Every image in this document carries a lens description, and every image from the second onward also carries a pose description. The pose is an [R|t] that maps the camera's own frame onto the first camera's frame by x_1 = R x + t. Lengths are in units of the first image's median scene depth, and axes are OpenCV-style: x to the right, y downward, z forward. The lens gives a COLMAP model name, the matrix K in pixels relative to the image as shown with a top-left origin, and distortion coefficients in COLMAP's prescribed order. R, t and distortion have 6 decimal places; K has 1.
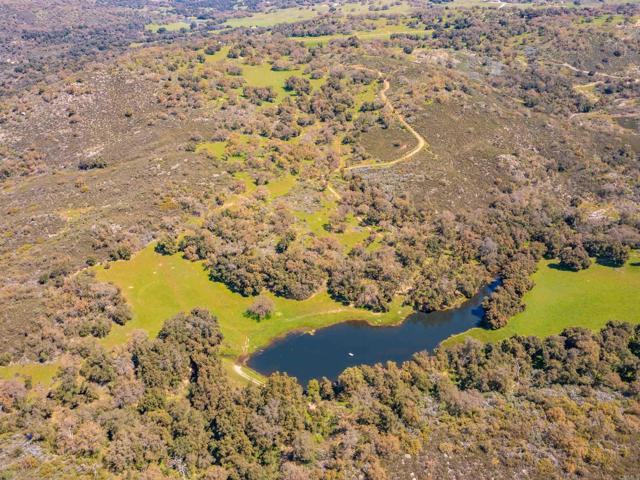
lens RADIAL K [[581.2, 0, 303.0], [0, 581.2, 238.3], [0, 0, 1]] dist [-0.010014, 0.024536]
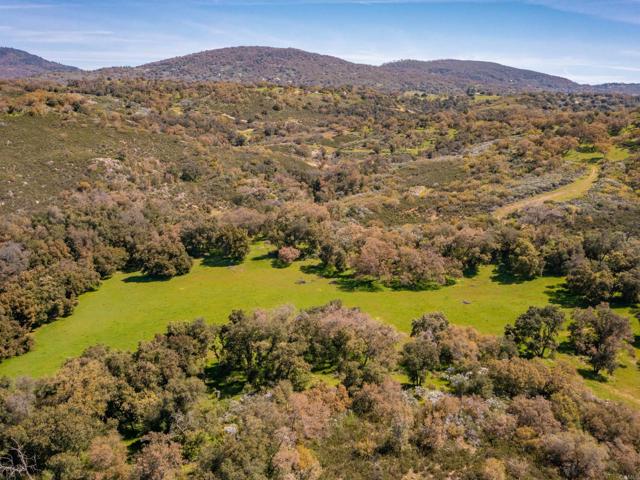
lens RADIAL K [[581.2, 0, 303.0], [0, 581.2, 238.3], [0, 0, 1]] dist [-0.010014, 0.024536]
pose [[0.896684, -0.051644, 0.439648, 0.267845], [0.142705, 0.973873, -0.176657, 0.105907], [-0.419038, 0.221145, 0.880626, 0.344250]]
